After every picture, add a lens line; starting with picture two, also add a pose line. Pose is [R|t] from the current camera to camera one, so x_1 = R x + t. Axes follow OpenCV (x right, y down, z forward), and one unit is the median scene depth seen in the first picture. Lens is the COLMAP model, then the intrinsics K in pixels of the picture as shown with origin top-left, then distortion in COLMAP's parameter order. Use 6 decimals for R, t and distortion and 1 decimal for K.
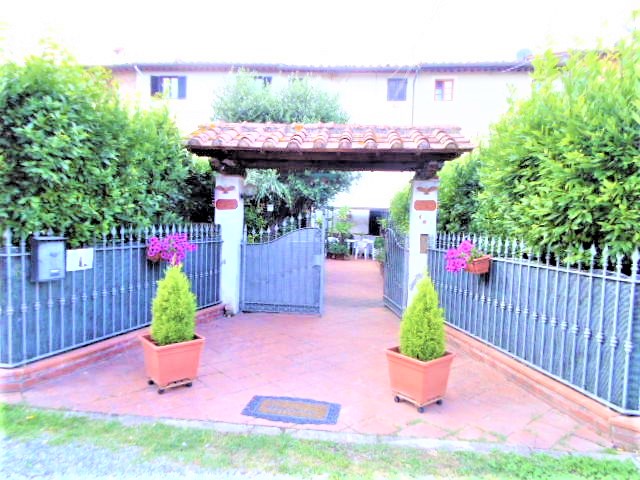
lens RADIAL K [[419.0, 0, 320.0], [0, 419.0, 240.0], [0, 0, 1]] dist [0.009573, -0.013687]
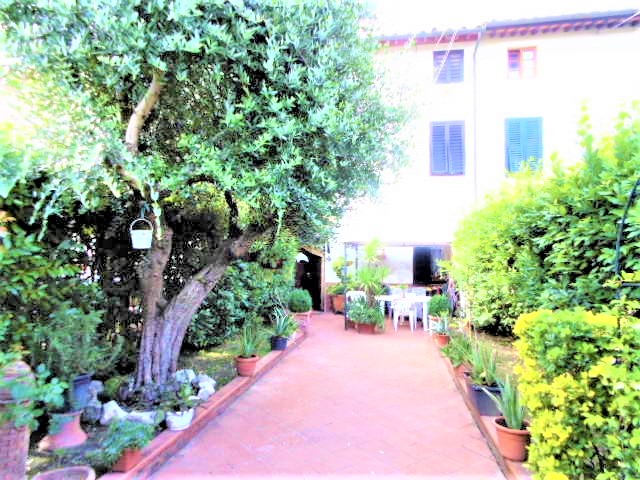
lens RADIAL K [[419.0, 0, 320.0], [0, 419.0, 240.0], [0, 0, 1]] dist [0.009573, -0.013687]
pose [[0.996631, -0.021986, -0.079013, 0.026348], [0.014092, 0.994976, -0.099112, -0.021174], [0.080795, 0.097665, 0.991934, 0.364601]]
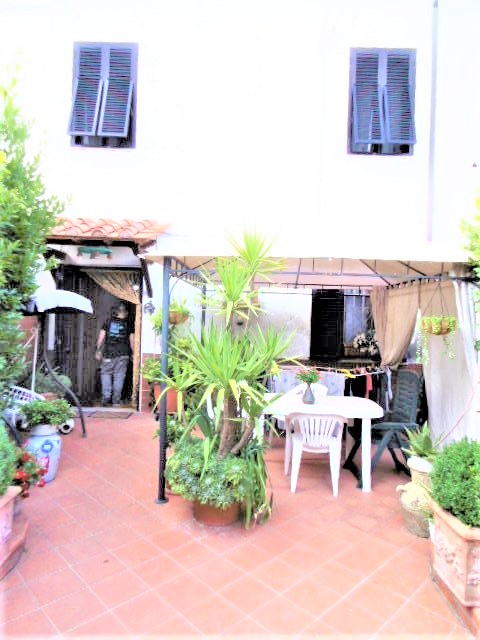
lens RADIAL K [[419.0, 0, 239.4], [0, 419.0, 316.9], [0, 0, 1]] dist [0.009573, -0.013687]
pose [[0.996872, 0.003181, 0.078974, 0.035358], [0.000211, 0.999079, -0.042915, -0.037726], [-0.079037, 0.042797, 0.995953, 0.744275]]
